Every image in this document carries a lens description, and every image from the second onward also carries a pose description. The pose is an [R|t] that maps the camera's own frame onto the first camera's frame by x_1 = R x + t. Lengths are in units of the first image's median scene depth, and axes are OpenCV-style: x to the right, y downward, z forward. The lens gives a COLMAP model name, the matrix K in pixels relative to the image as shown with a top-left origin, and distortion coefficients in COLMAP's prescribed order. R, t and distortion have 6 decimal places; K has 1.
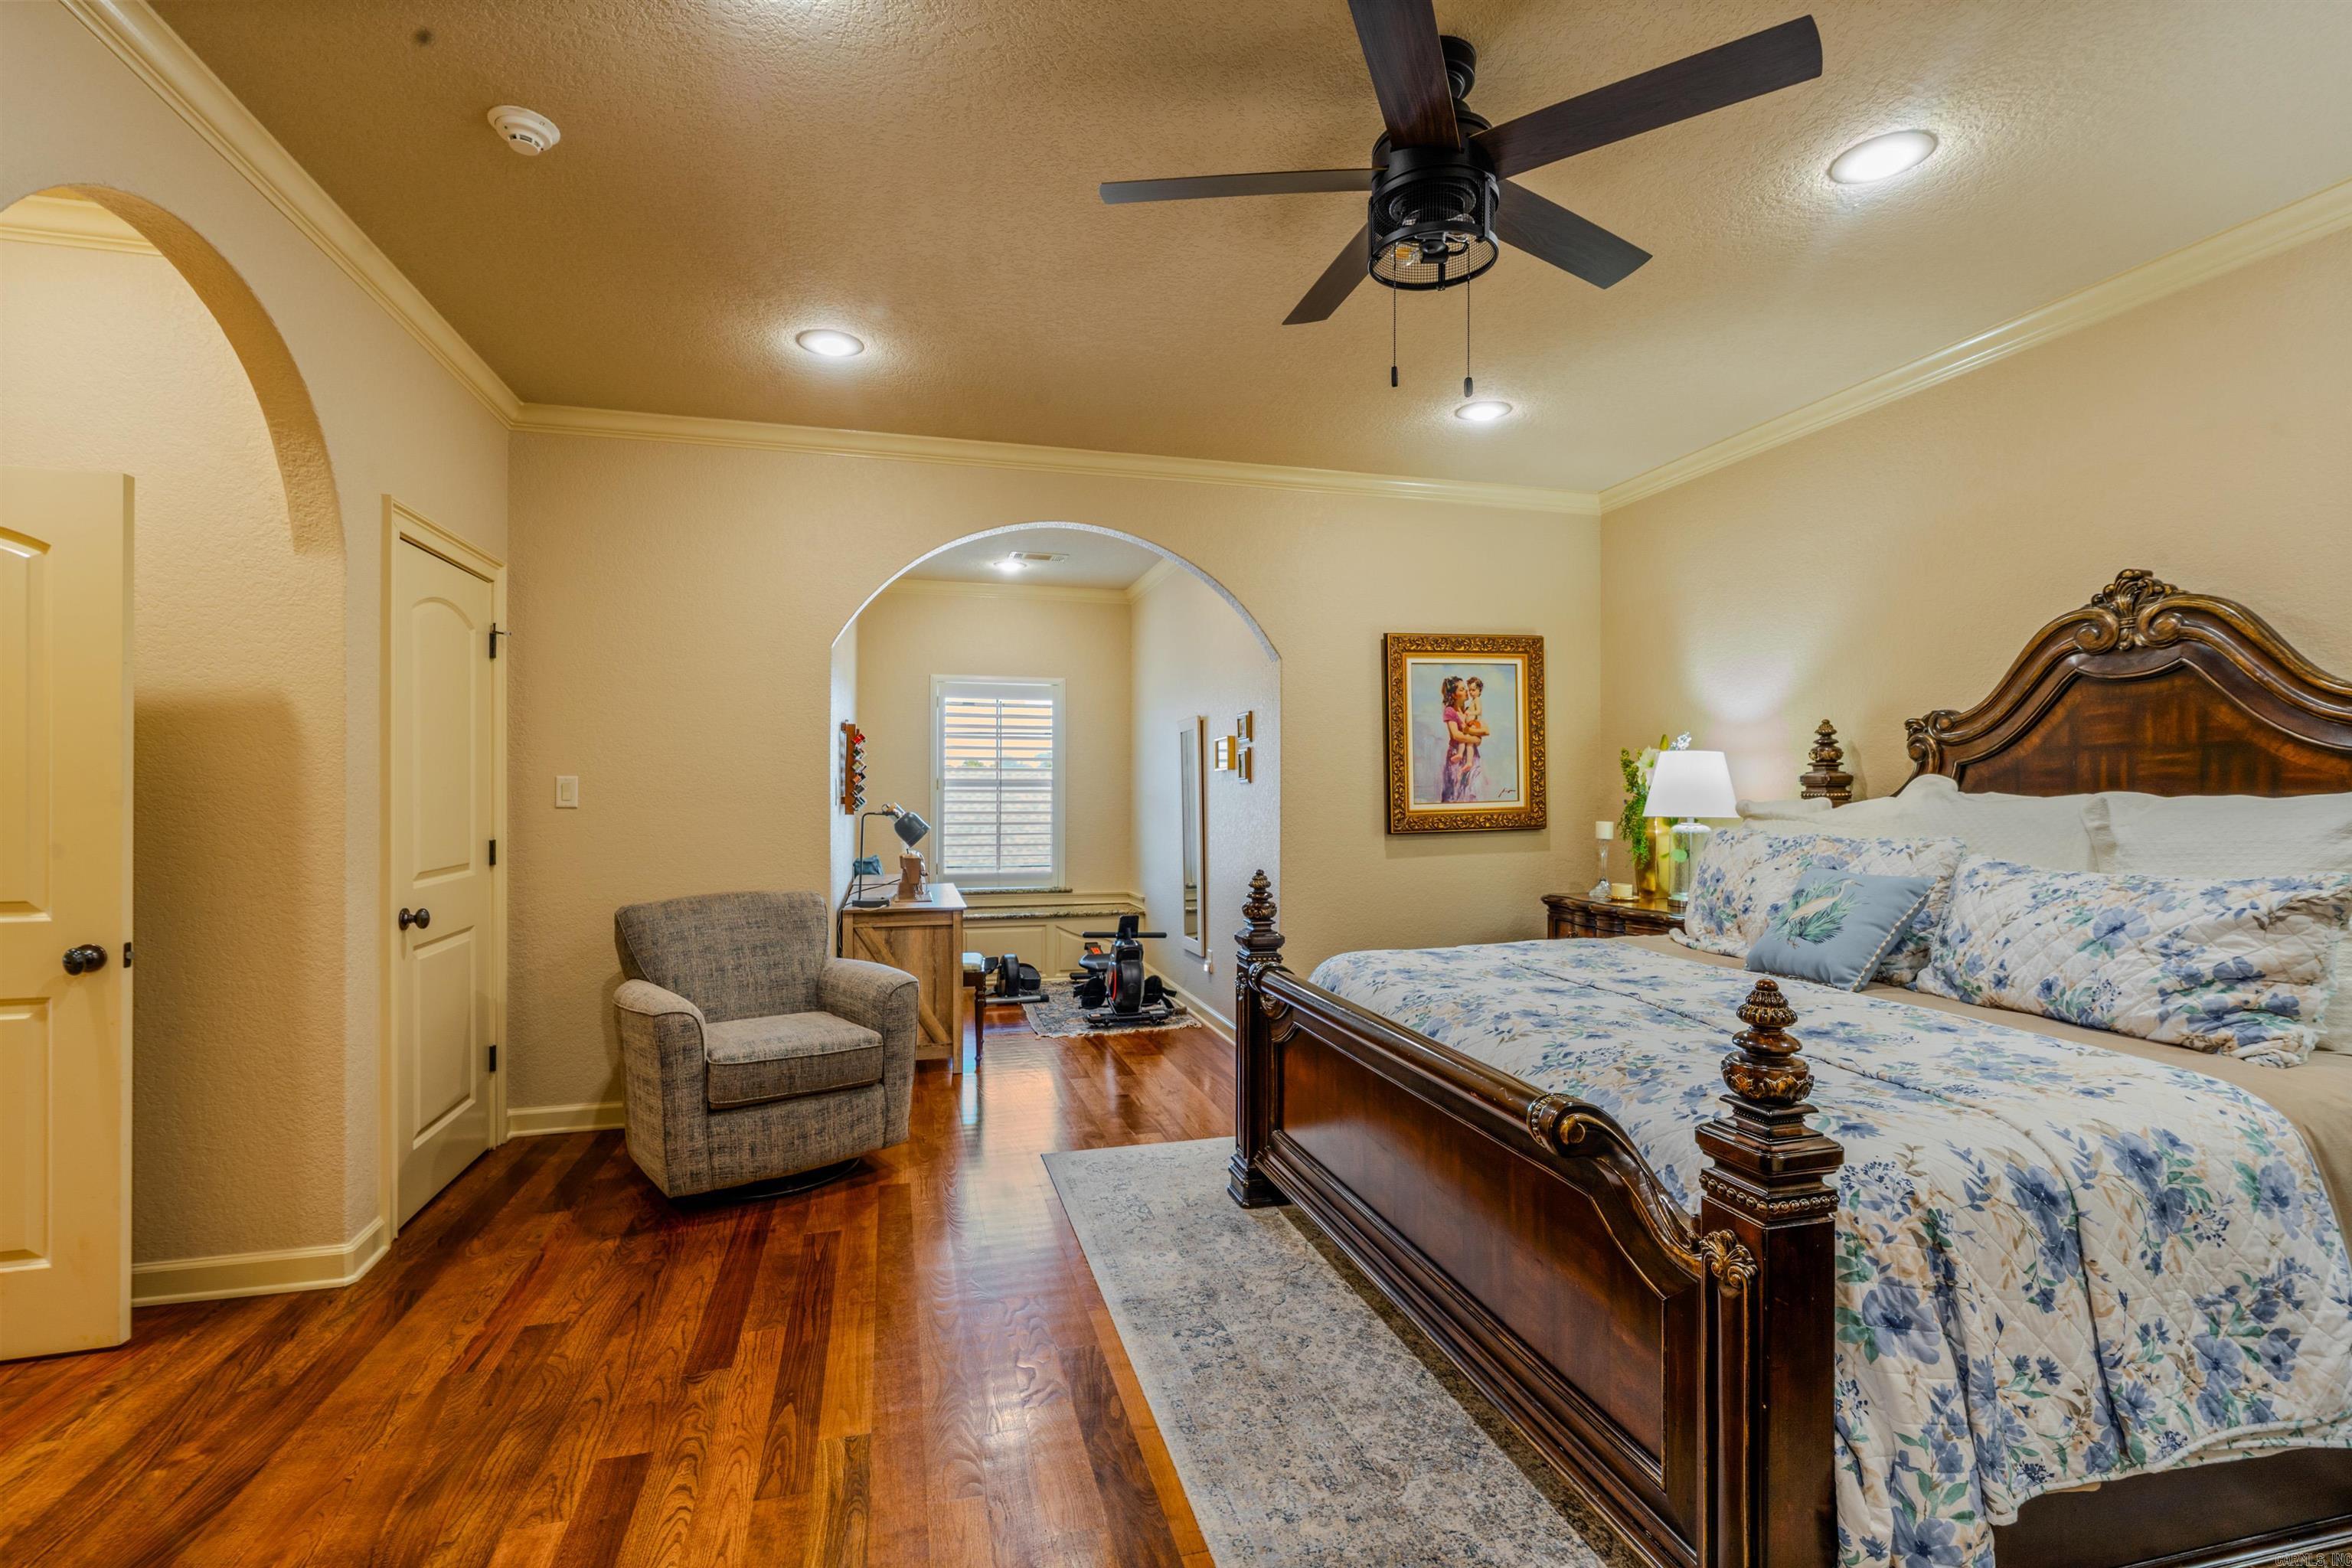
lens RADIAL K [[1067.3, 0, 1180.0], [0, 1067.3, 793.4], [0, 0, 1]] dist [-0.004838, 0.002228]
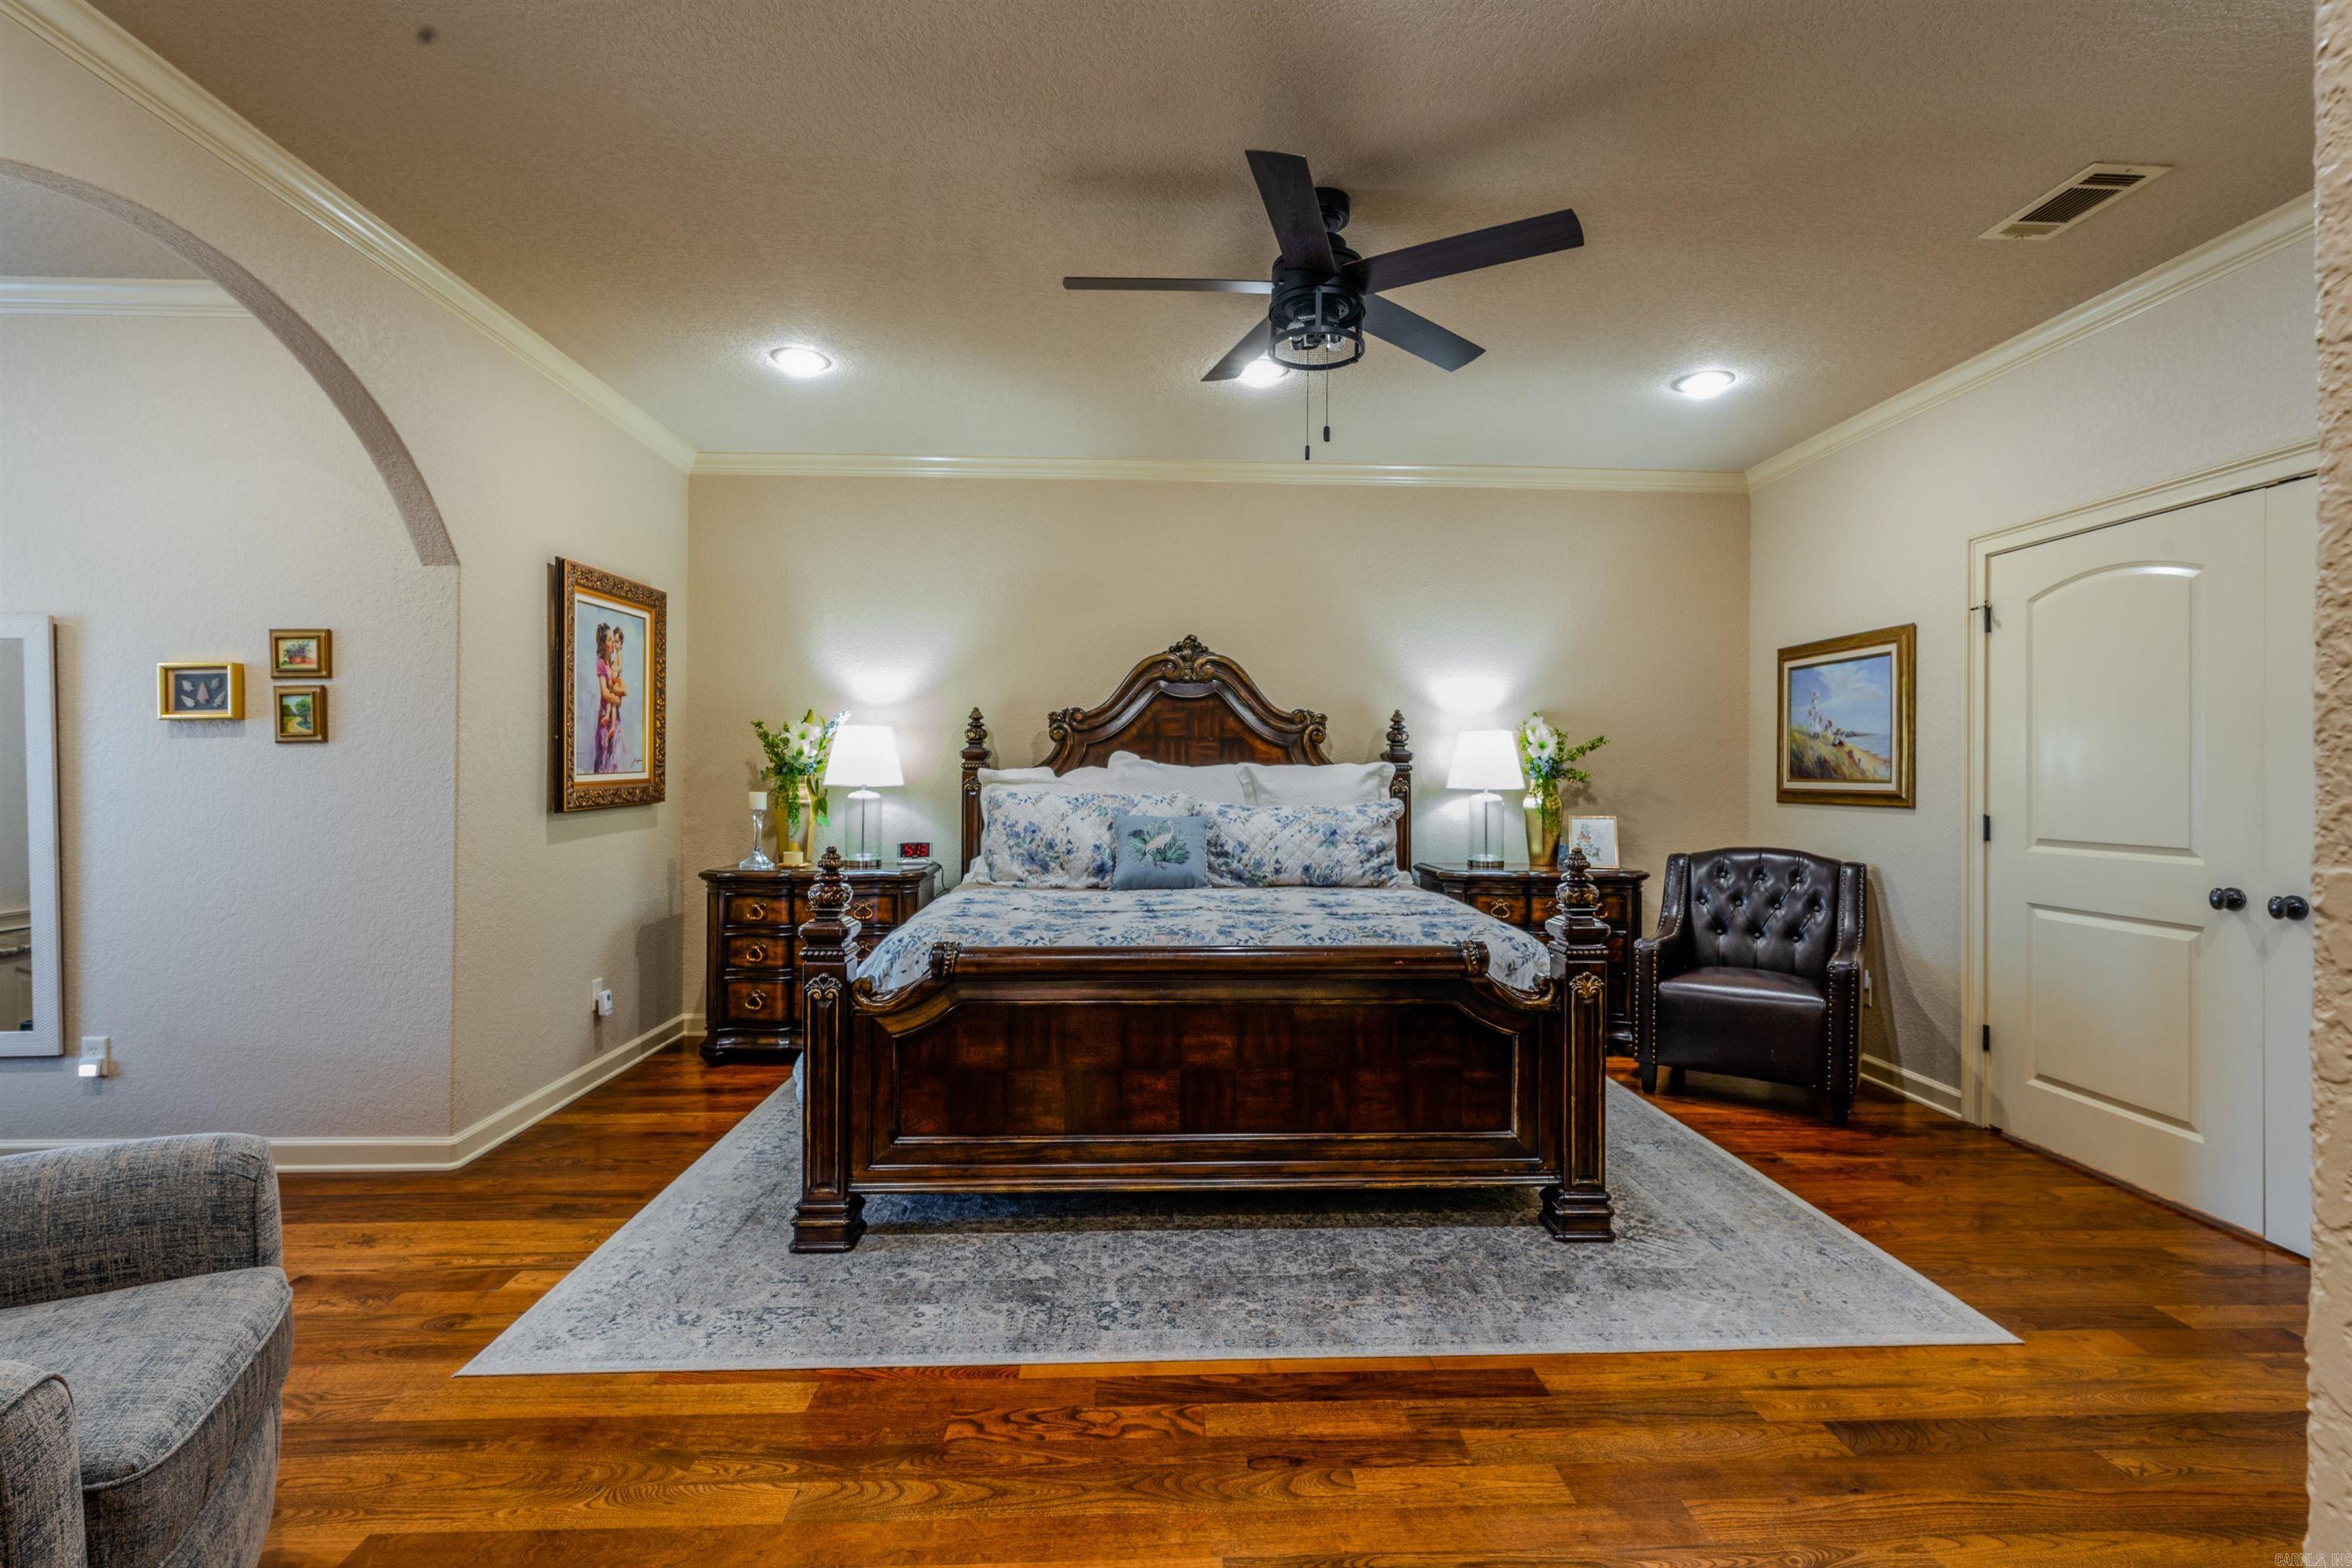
lens RADIAL K [[1067.3, 0, 1182.4], [0, 1067.3, 771.6], [0, 0, 1]] dist [-0.004838, 0.002228]
pose [[0.213194, 0.004490, 0.977000, -0.778019], [-0.000415, 0.999990, -0.004505, 0.018182], [-0.977010, 0.000555, 0.213194, 0.626783]]
